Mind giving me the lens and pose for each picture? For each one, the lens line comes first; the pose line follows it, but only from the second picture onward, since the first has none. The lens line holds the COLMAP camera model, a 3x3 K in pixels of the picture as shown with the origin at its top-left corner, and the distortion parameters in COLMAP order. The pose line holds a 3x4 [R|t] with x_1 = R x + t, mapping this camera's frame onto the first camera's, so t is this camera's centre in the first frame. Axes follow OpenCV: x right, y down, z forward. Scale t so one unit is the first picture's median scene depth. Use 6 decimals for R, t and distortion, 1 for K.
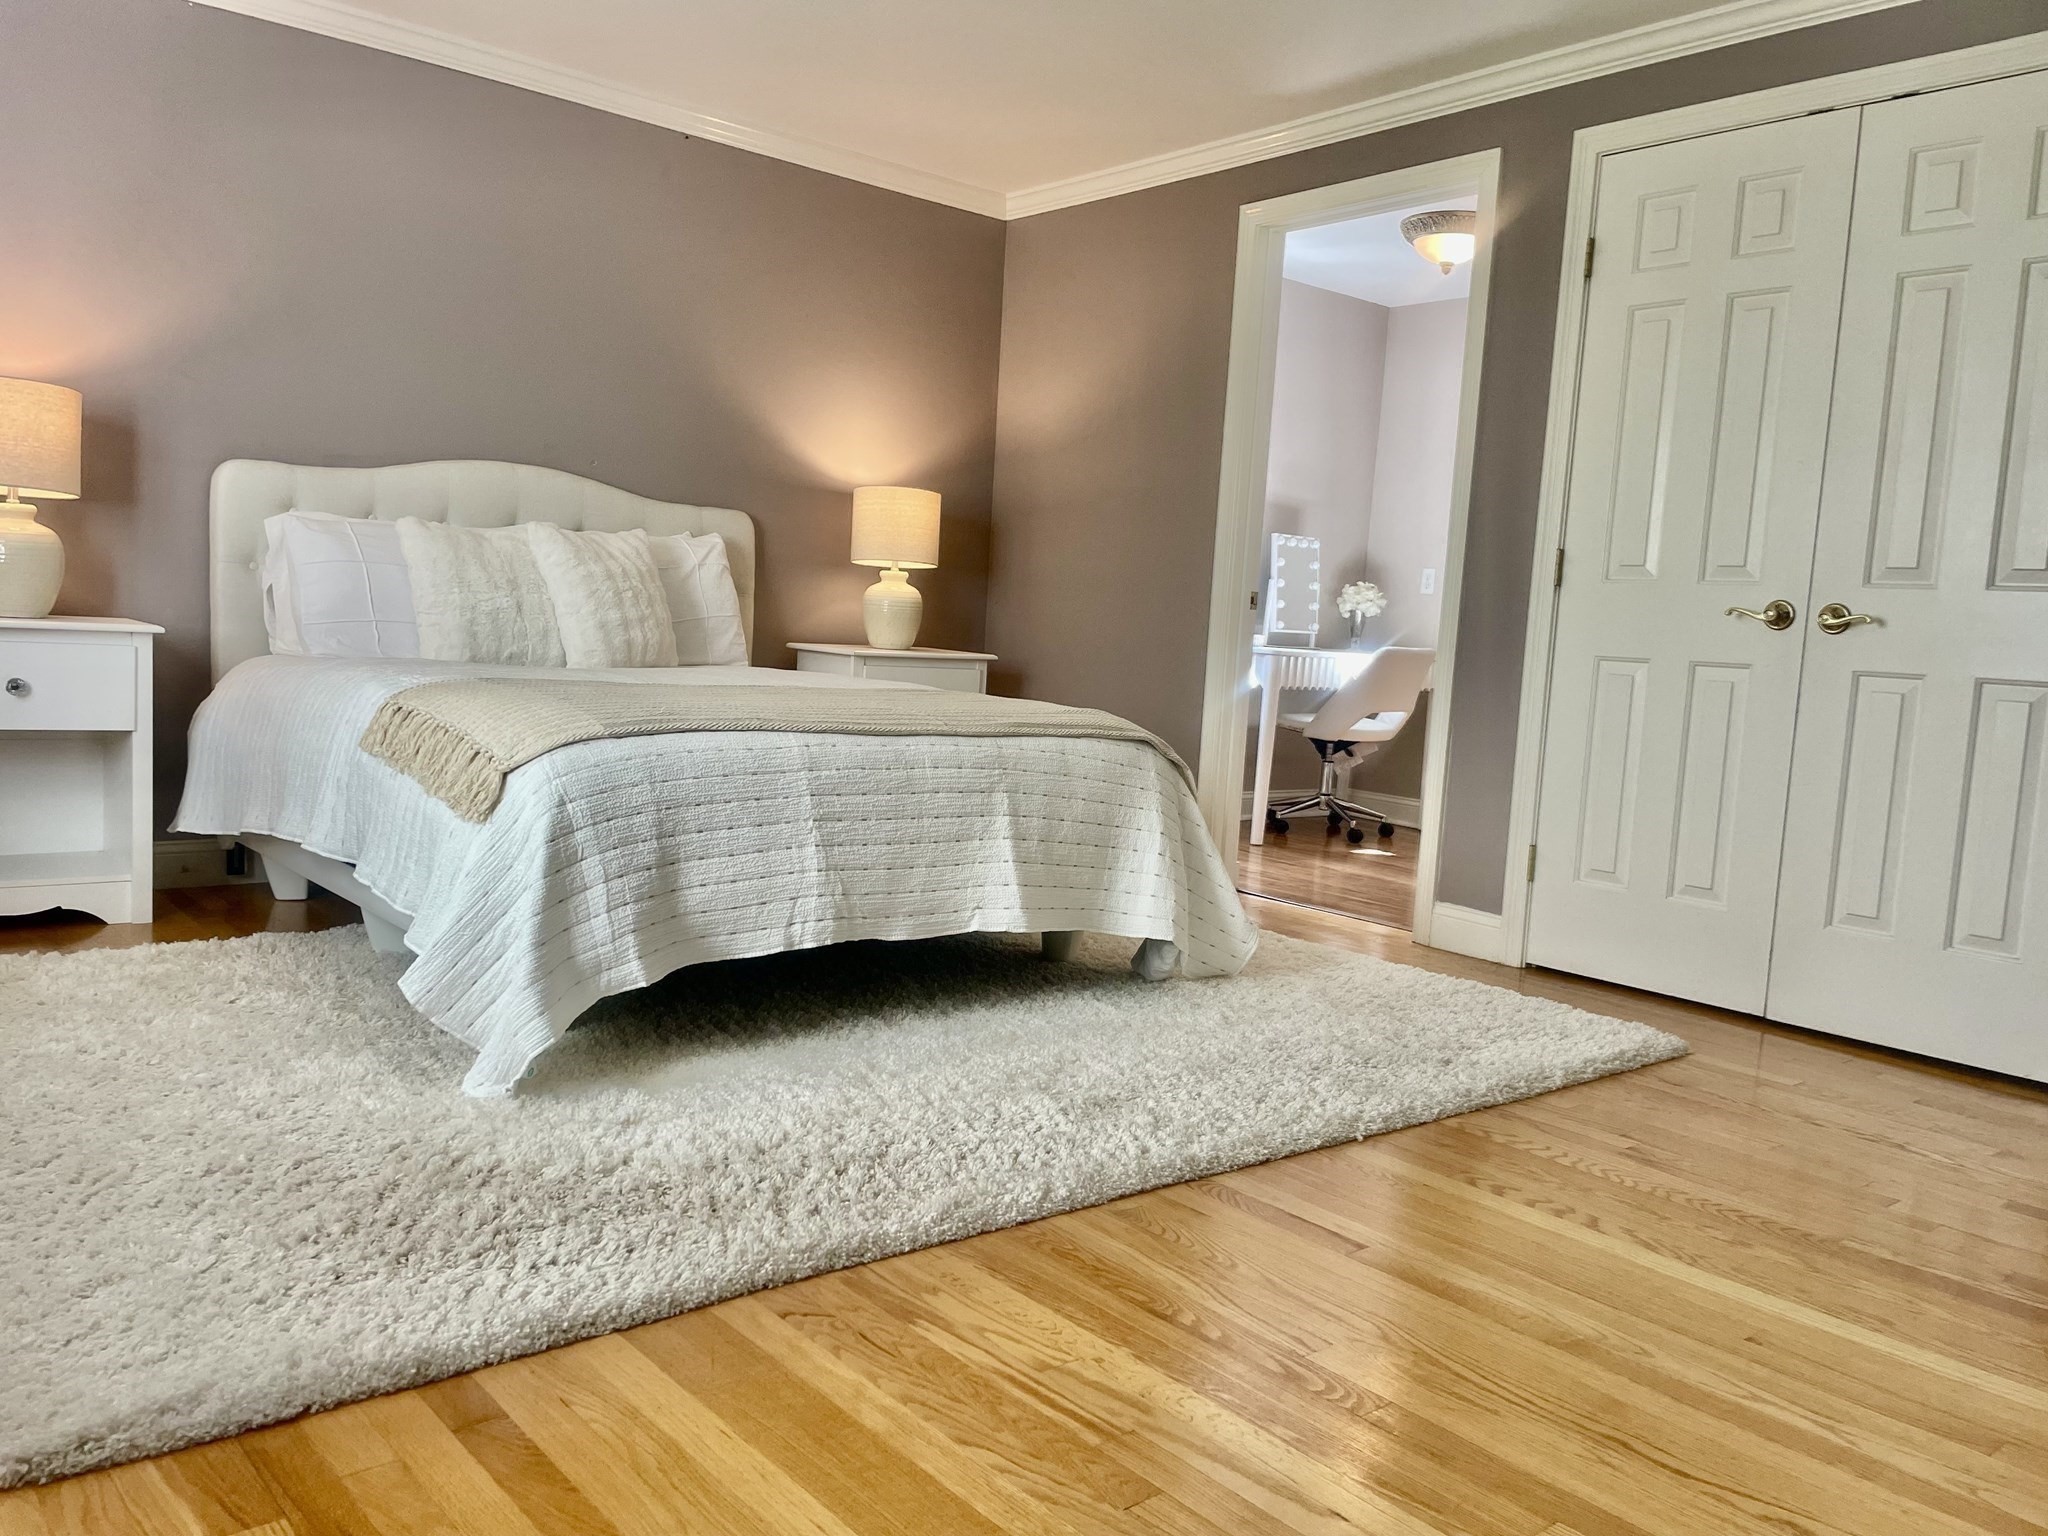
lens RADIAL K [[1558.9, 0, 1013.3], [0, 1558.9, 763.8], [0, 0, 1]] dist [0.066251, -0.085689]
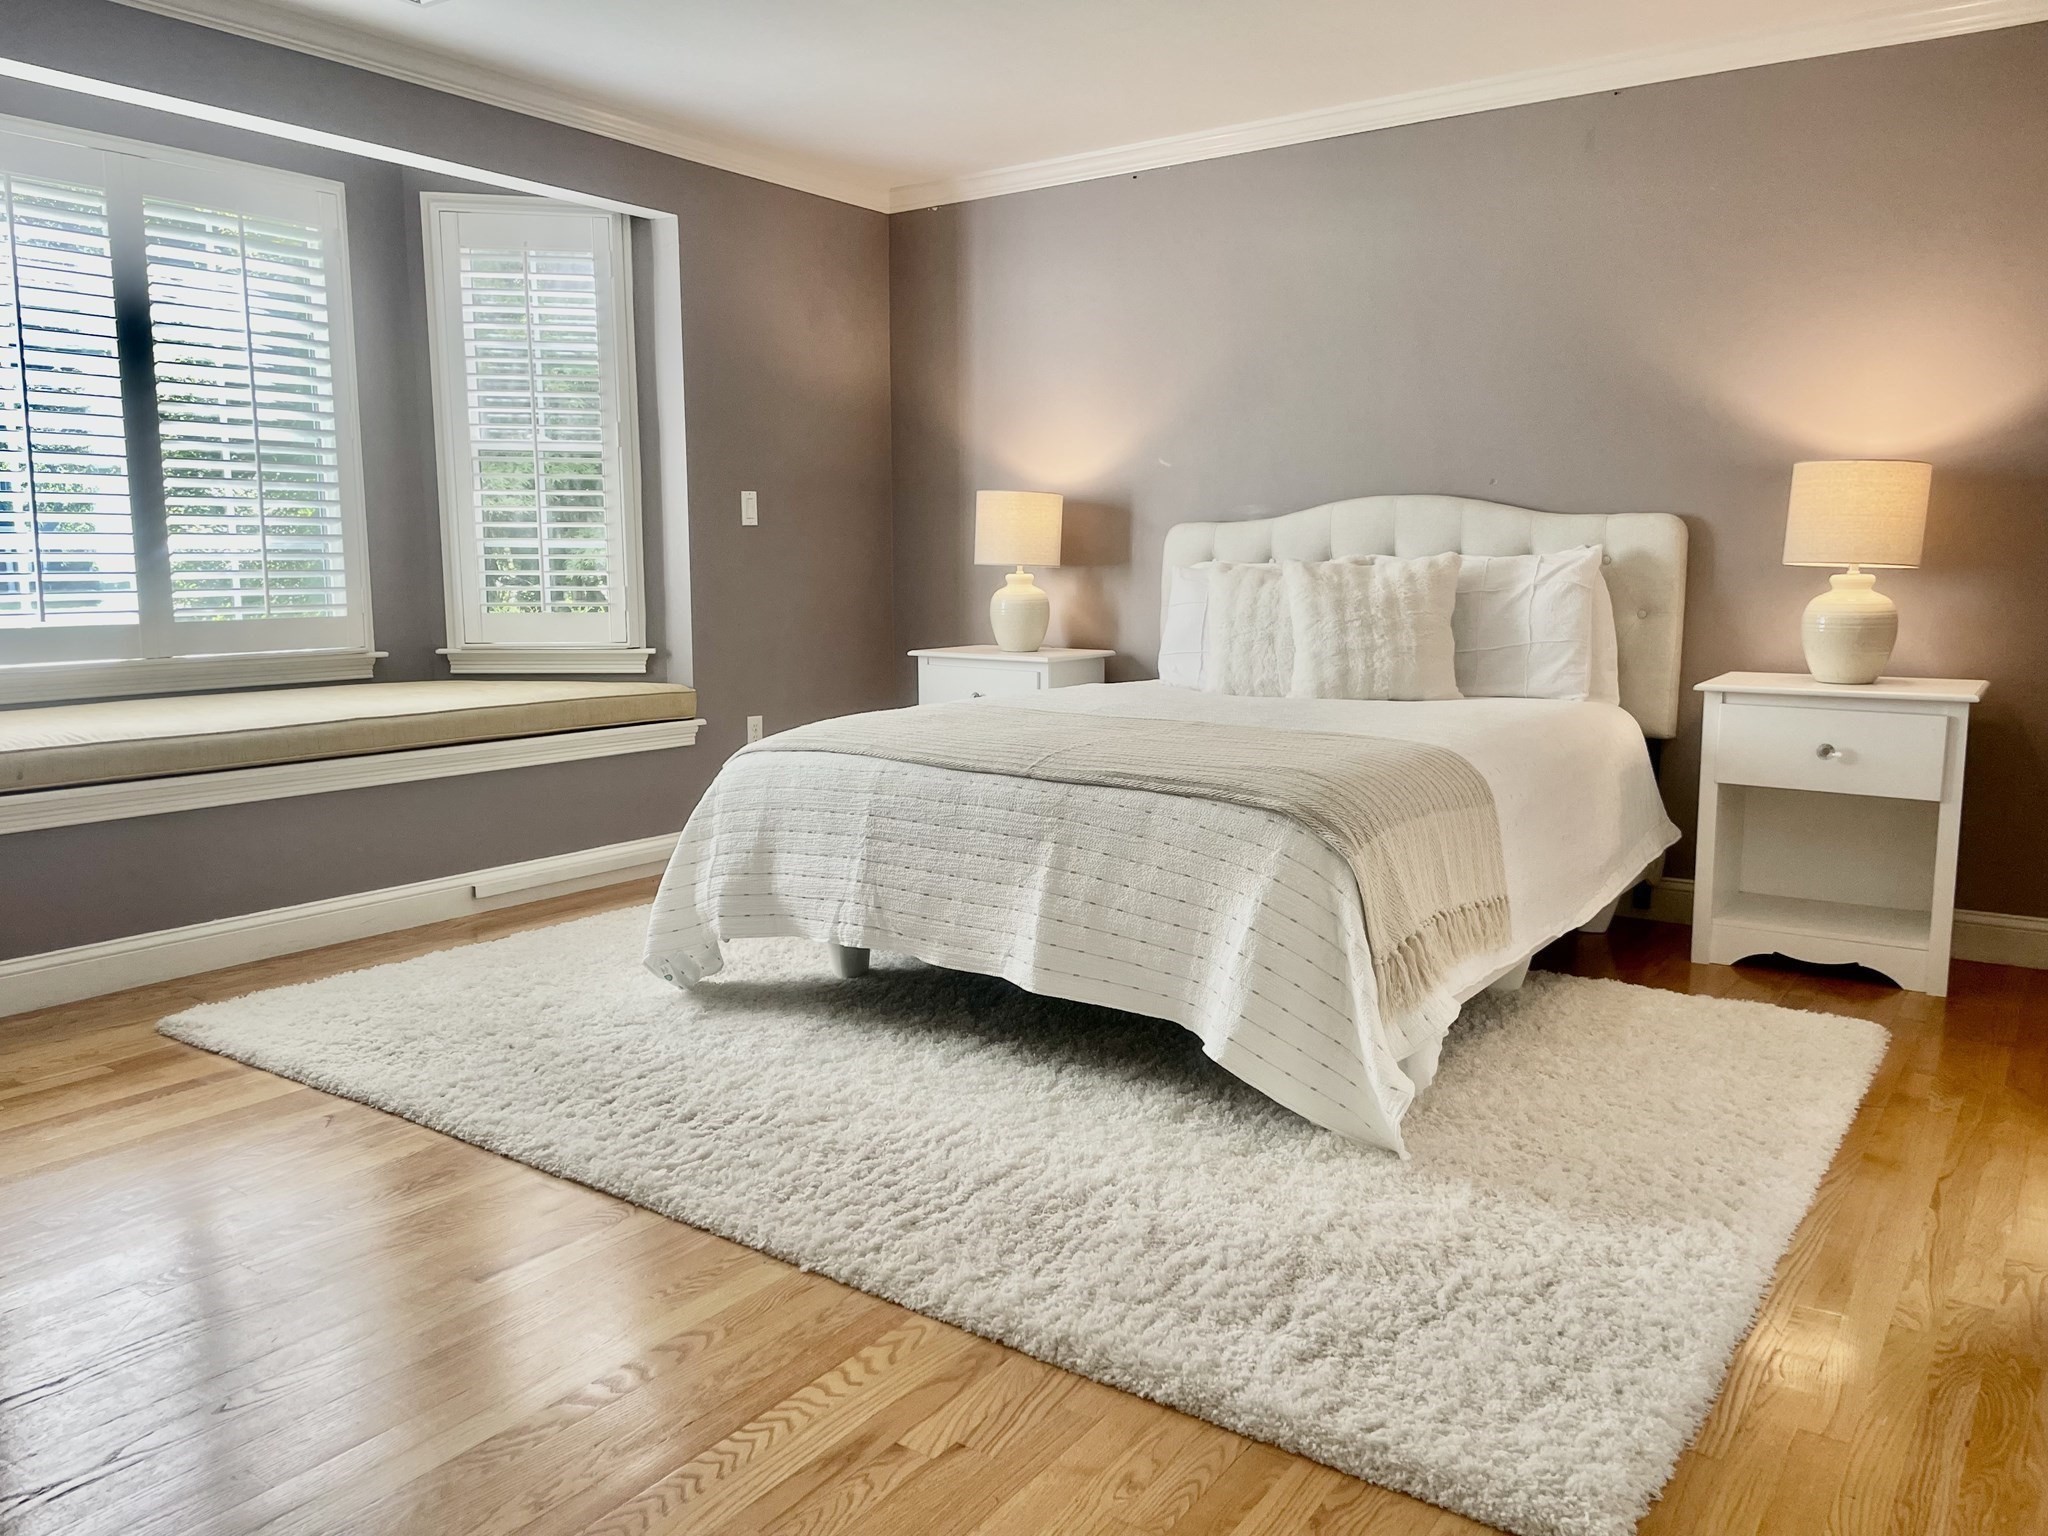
lens RADIAL K [[1558.9, 0, 1014.2], [0, 1558.9, 776.0], [0, 0, 1]] dist [0.066251, -0.085689]
pose [[0.223804, 0.079054, -0.971423, 0.919588], [-0.072946, 0.995268, 0.064189, -0.082268], [0.971901, 0.056496, 0.228511, 0.774539]]
